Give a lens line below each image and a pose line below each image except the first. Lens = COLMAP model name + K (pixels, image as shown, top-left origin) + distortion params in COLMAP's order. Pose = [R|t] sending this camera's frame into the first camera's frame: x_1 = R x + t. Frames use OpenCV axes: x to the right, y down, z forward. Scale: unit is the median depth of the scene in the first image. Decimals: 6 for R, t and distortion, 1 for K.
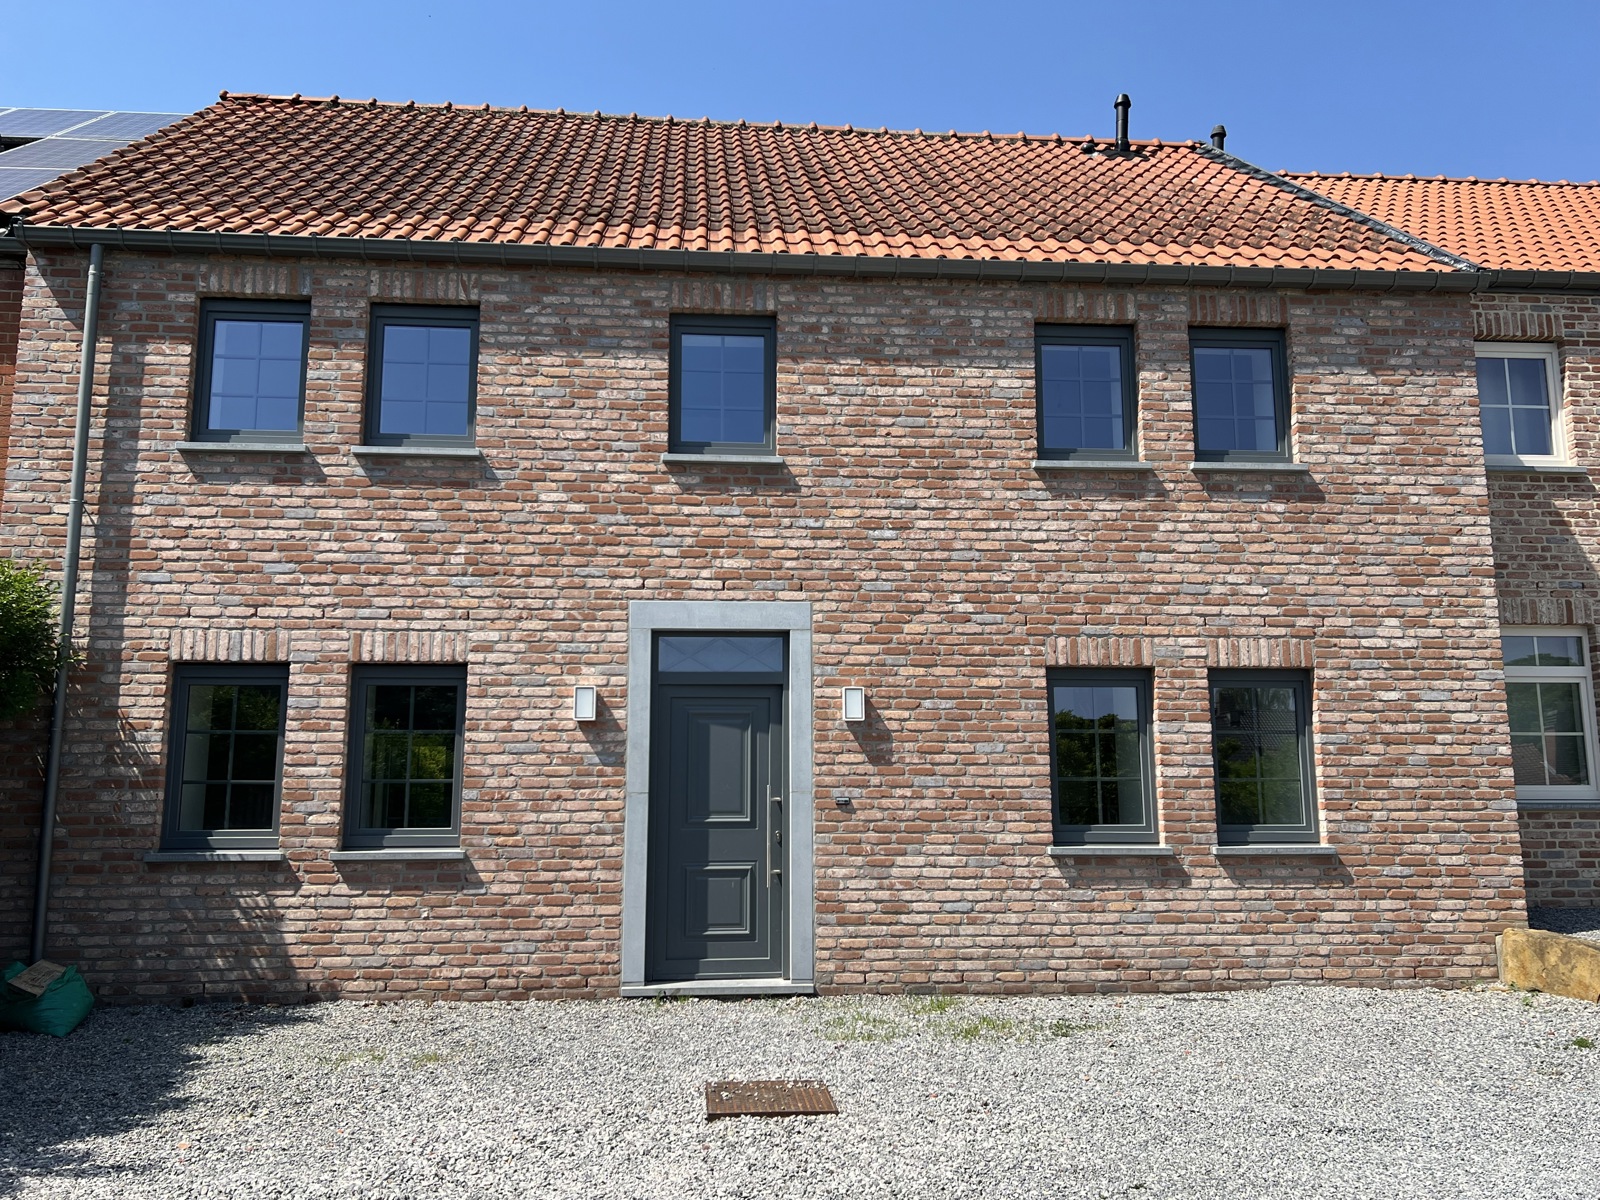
lens RADIAL K [[1254.0, 0, 837.3], [0, 1254.0, 642.9], [0, 0, 1]] dist [0.047157, -0.042111]
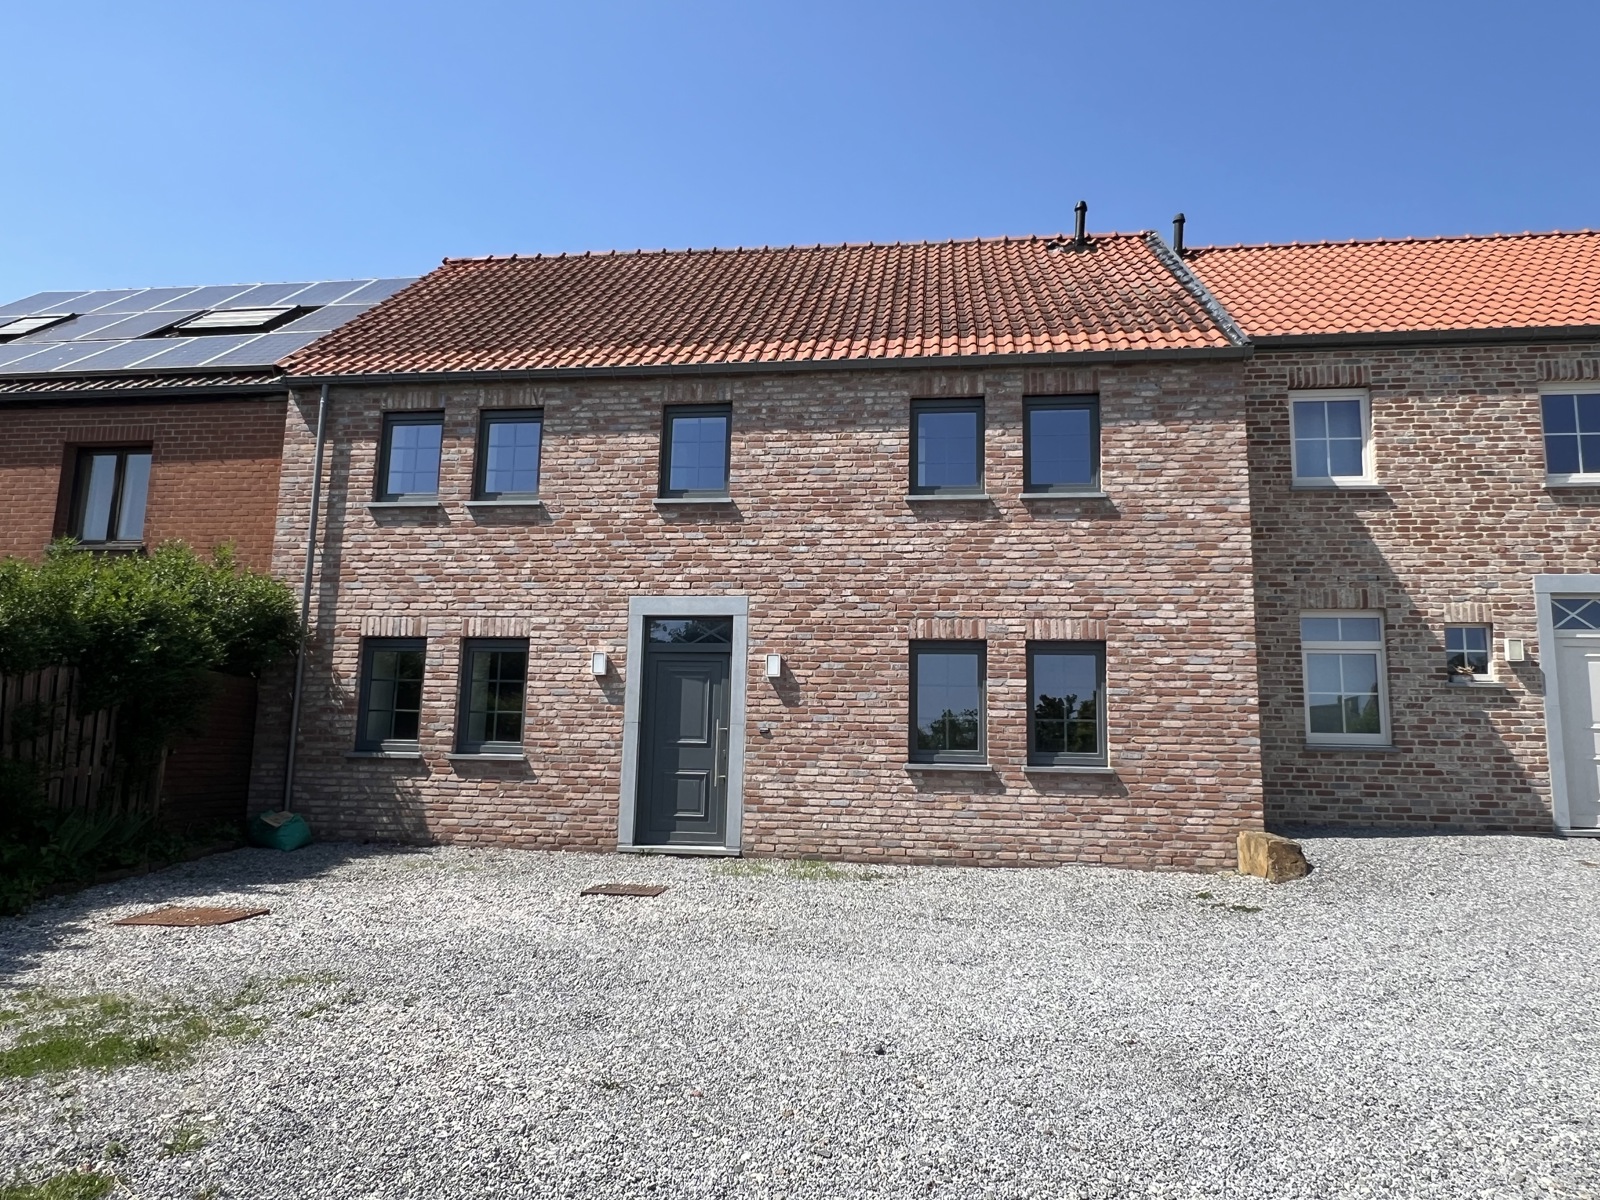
lens RADIAL K [[1073.5, 0, 799.9], [0, 1073.5, 639.0], [0, 0, 1]] dist [-0.006365, 0.003778]
pose [[0.976930, -0.002105, -0.213550, 0.310742], [0.002841, 0.999991, 0.003139, 0.014288], [0.213542, -0.003674, 0.976927, -0.226386]]
